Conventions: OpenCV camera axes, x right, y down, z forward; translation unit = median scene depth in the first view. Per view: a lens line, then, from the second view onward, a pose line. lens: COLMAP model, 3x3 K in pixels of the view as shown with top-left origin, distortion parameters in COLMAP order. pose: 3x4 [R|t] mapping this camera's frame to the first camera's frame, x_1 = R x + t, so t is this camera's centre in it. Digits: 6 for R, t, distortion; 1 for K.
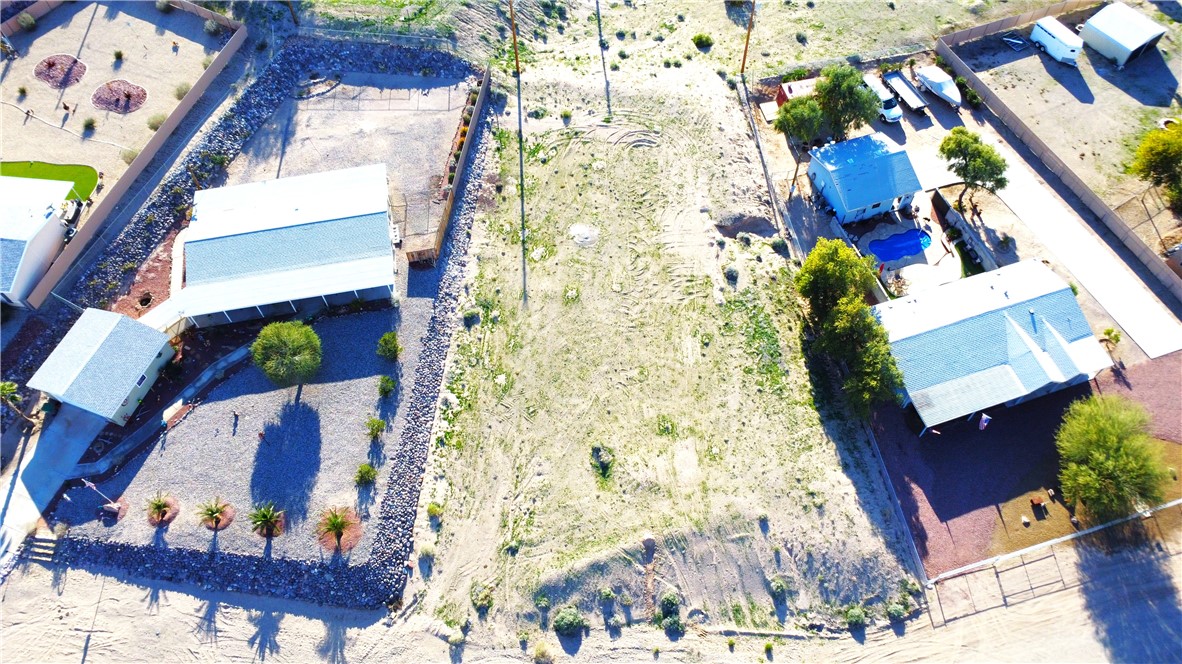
lens RADIAL K [[855.0, 0, 591.0], [0, 855.0, 332.0], [0, 0, 1]] dist [-0.011558, -0.038436]
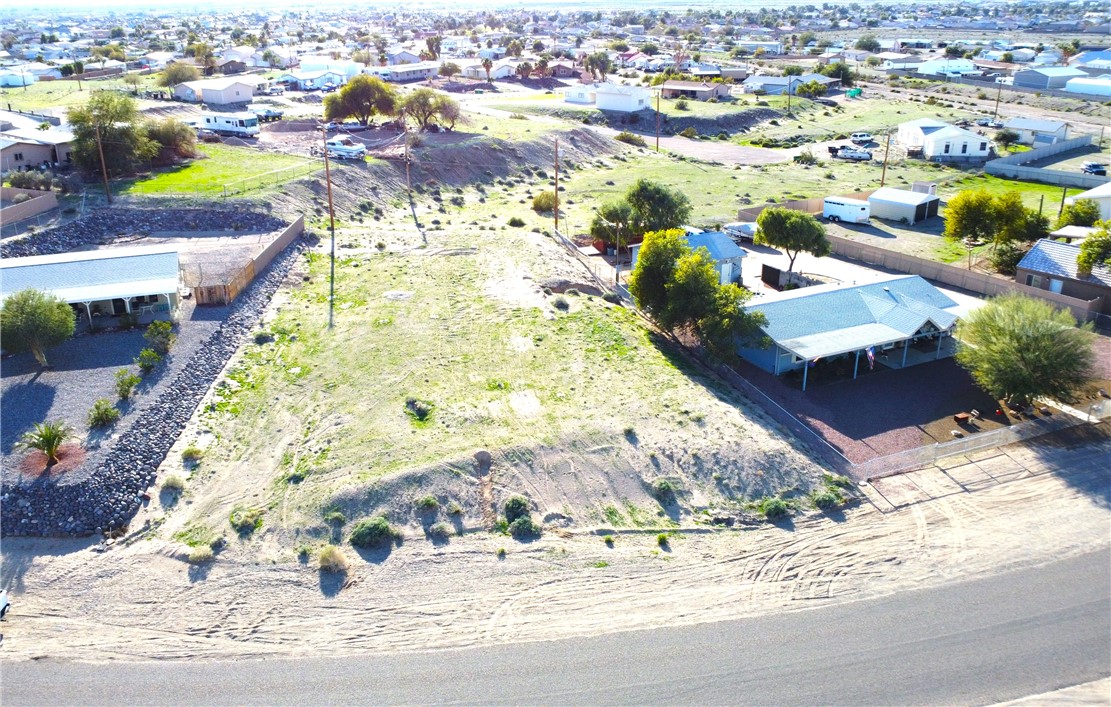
lens RADIAL K [[909.2, 0, 518.4], [0, 909.2, 353.0], [0, 0, 1]] dist [-0.012759, -0.034866]
pose [[0.993791, -0.042406, 0.102870, 0.021090], [0.094599, 0.808743, -0.580504, 0.635627], [-0.058579, 0.586631, 0.807733, 0.305248]]
